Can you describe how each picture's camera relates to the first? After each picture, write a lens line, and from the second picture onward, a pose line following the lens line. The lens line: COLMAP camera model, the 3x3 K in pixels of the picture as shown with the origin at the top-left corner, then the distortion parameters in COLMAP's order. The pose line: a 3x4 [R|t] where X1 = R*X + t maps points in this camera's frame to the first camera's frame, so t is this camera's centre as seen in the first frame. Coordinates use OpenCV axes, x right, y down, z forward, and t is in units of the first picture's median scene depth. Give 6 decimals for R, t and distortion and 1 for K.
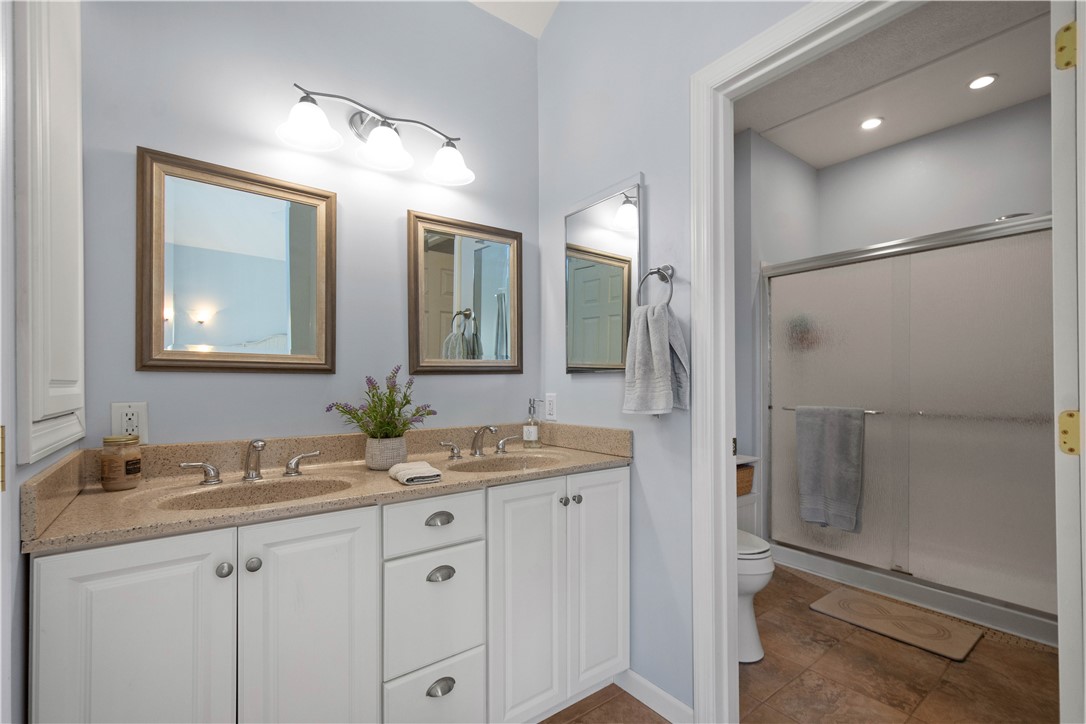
lens RADIAL K [[477.0, 0, 538.9], [0, 477.0, 385.4], [0, 0, 1]] dist [0.011790, -0.004217]
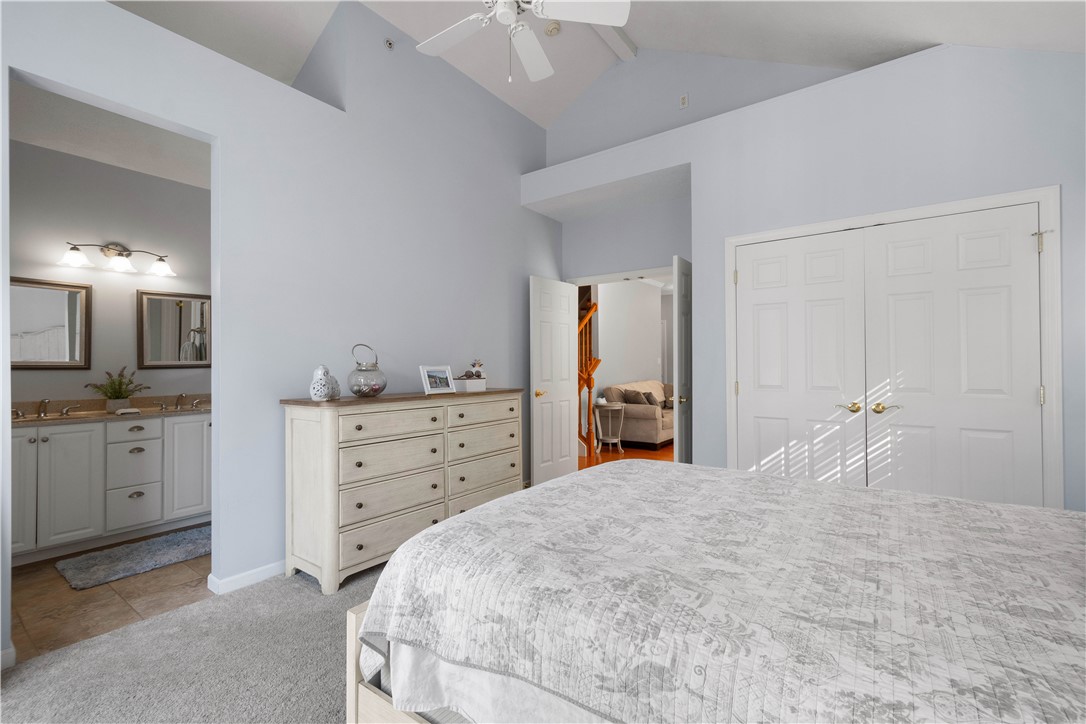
lens RADIAL K [[477.0, 0, 543.6], [0, 477.0, 361.7], [0, 0, 1]] dist [0.011790, -0.004217]
pose [[0.958184, 0.001839, 0.286148, 0.921393], [0.001589, 0.999930, -0.011747, -0.032892], [-0.286150, 0.011711, 0.958113, -1.673683]]
